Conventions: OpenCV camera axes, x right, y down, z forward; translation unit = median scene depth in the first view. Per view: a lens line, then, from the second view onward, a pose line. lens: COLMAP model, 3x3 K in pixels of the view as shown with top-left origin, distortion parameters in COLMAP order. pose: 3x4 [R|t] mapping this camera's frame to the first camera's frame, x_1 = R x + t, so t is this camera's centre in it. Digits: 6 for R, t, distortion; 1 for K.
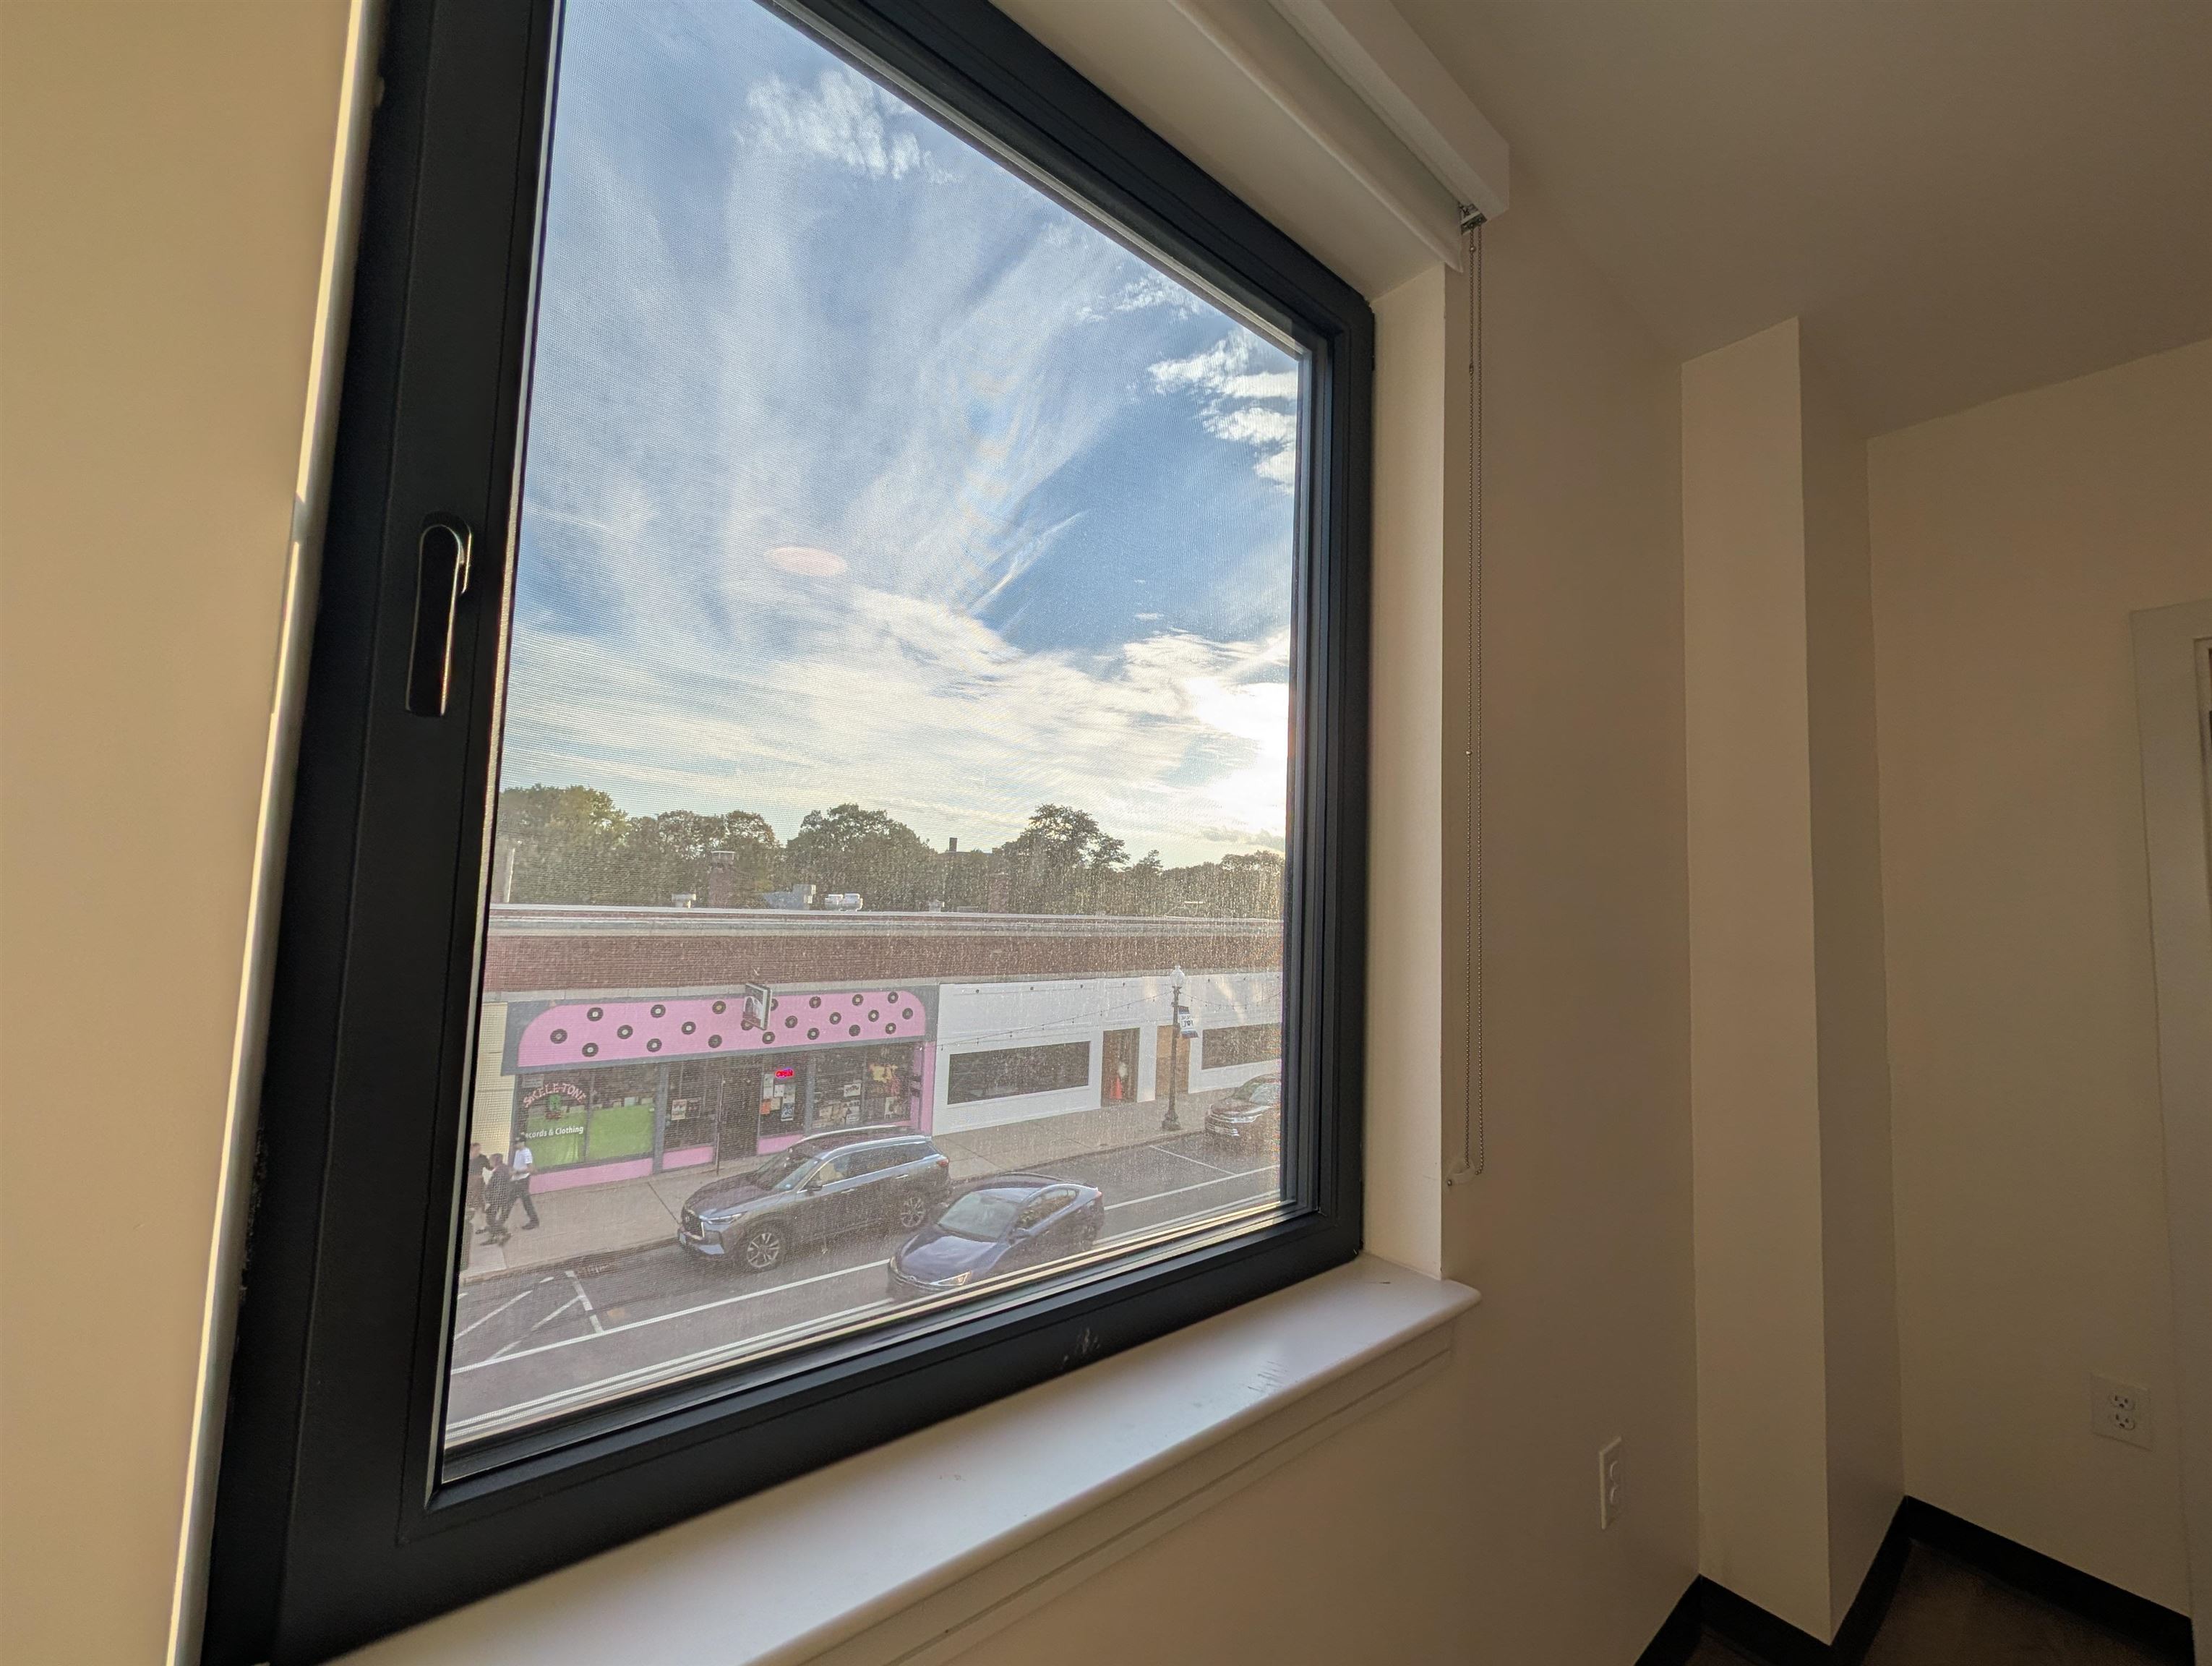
lens RADIAL K [[851.8, 0, 1106.3], [0, 851.8, 824.9], [0, 0, 1]] dist [-0.004283, -0.000133]
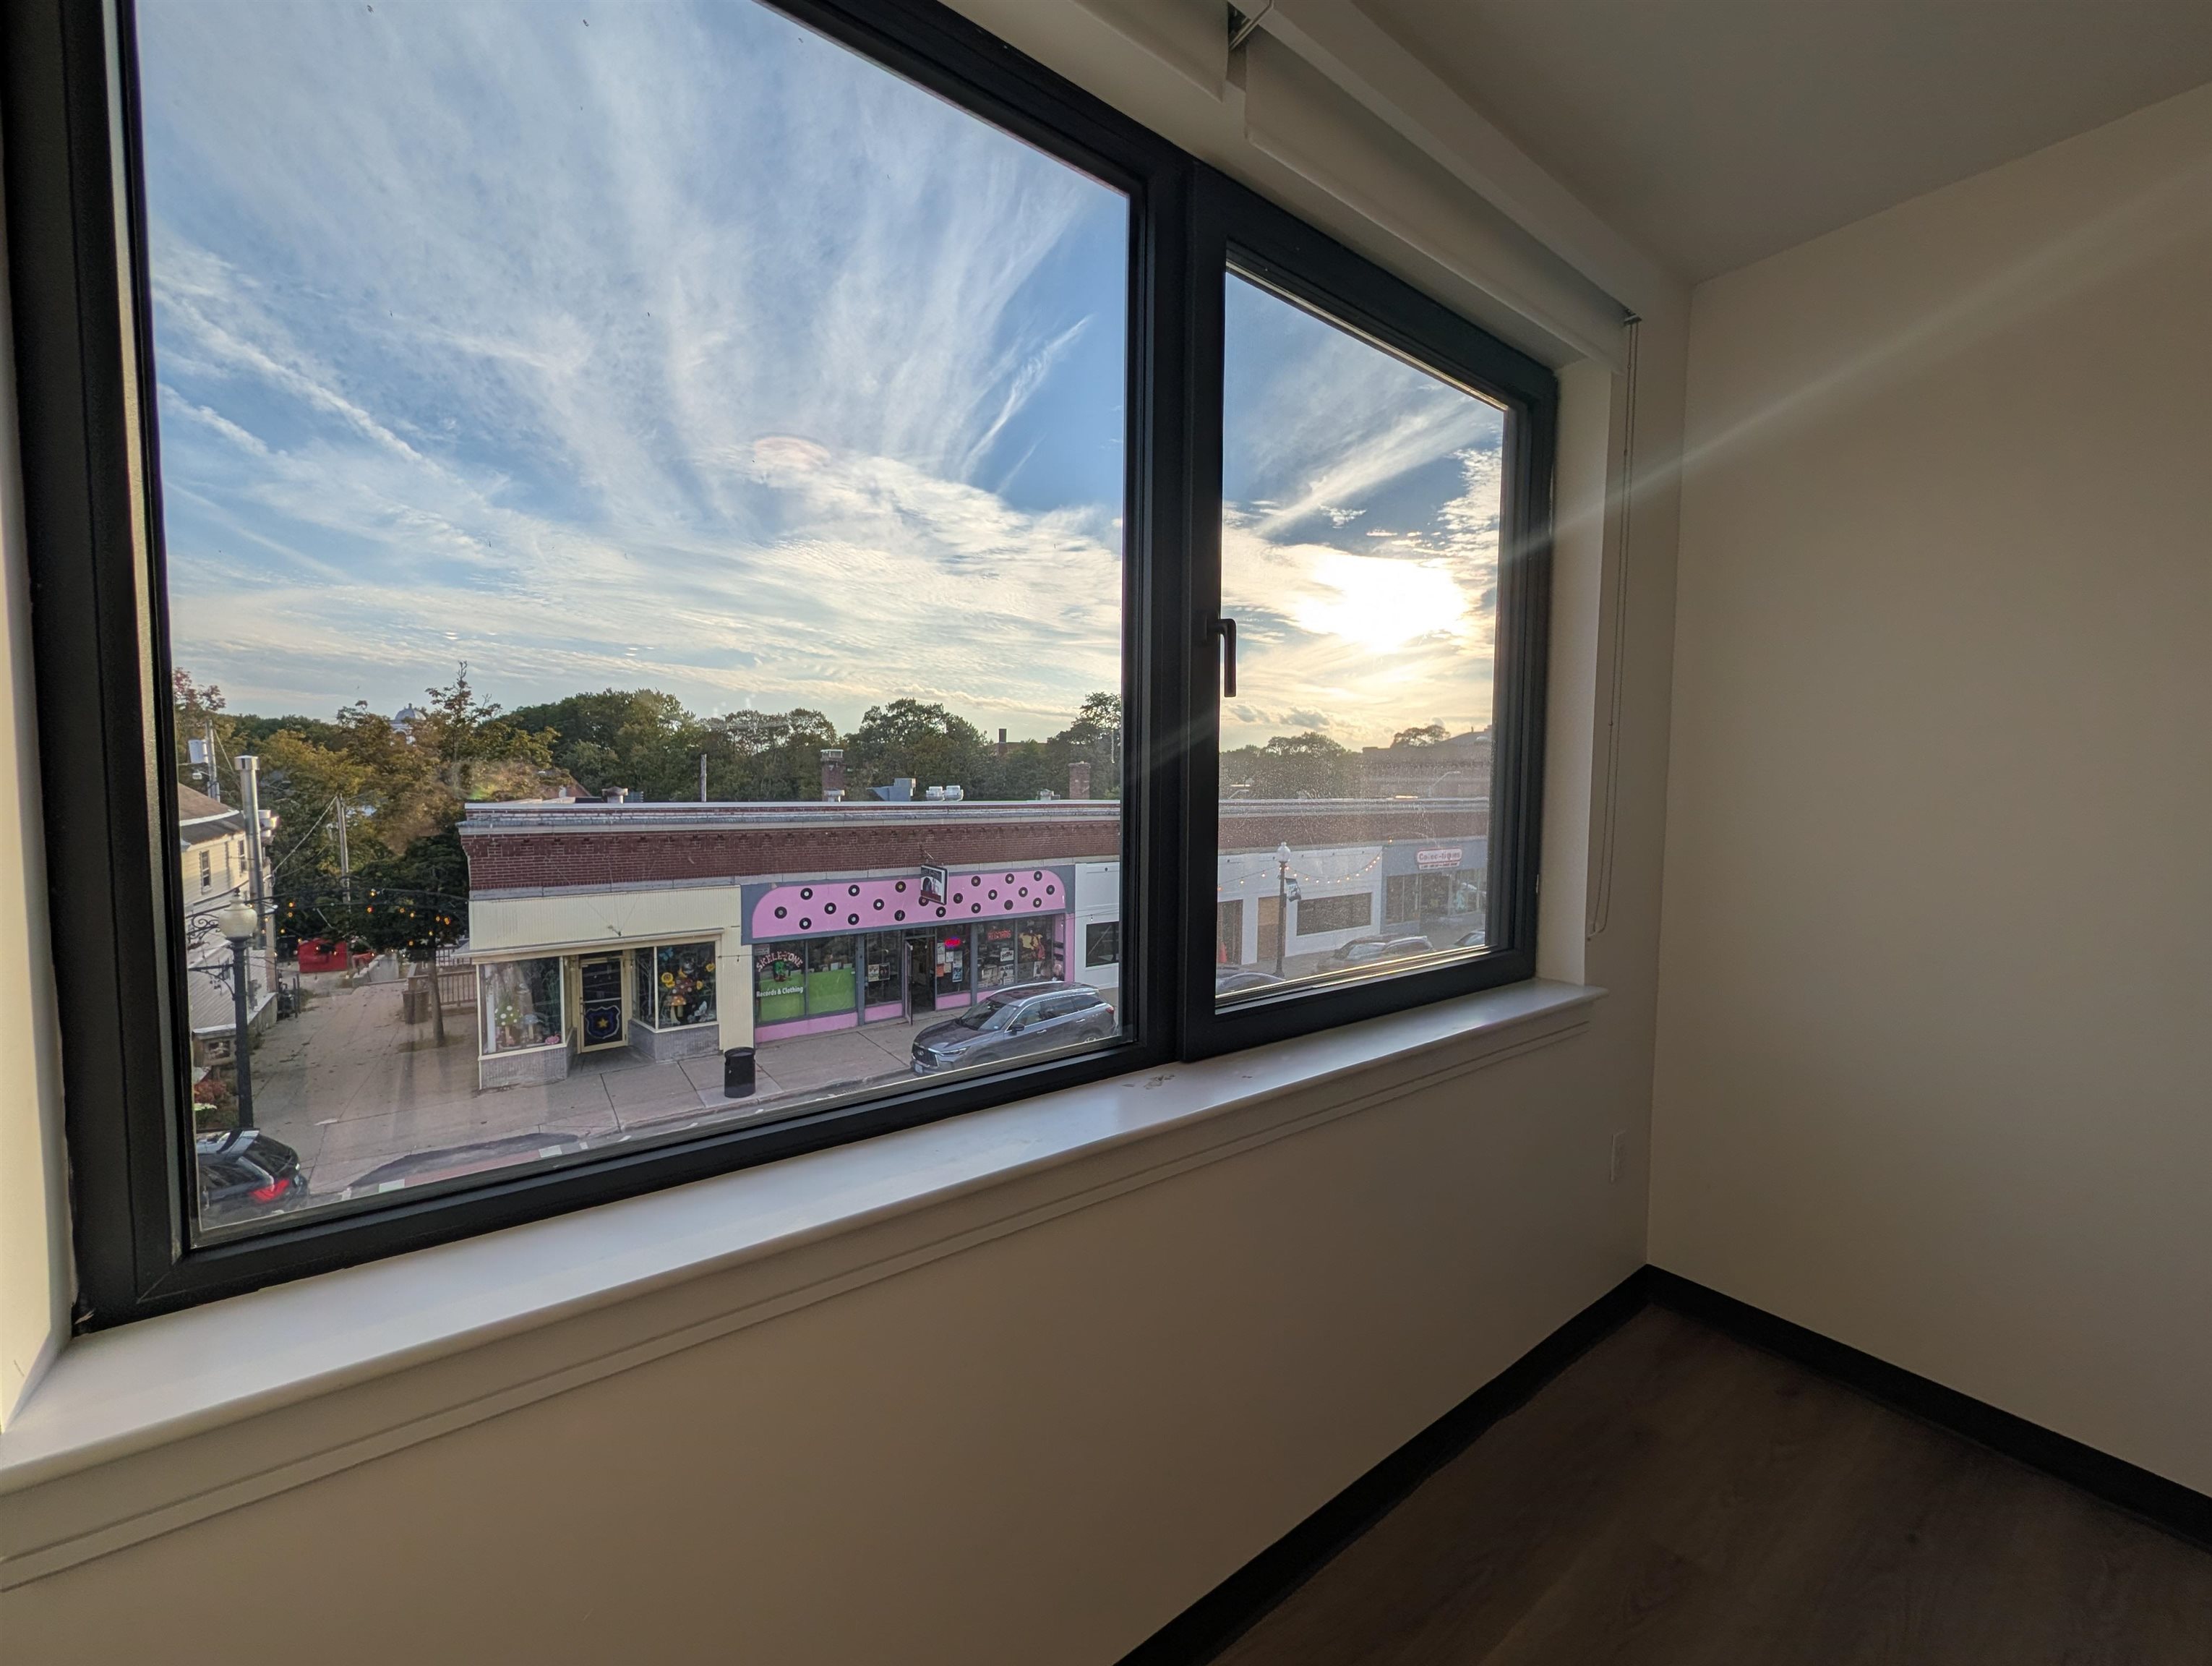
lens RADIAL K [[851.8, 0, 1106.3], [0, 851.8, 824.9], [0, 0, 1]] dist [-0.004283, -0.000133]
pose [[0.998917, -0.025846, -0.038685, -0.113415], [0.030760, 0.990723, 0.132373, -0.011096], [0.034905, -0.133420, 0.990445, -0.106520]]
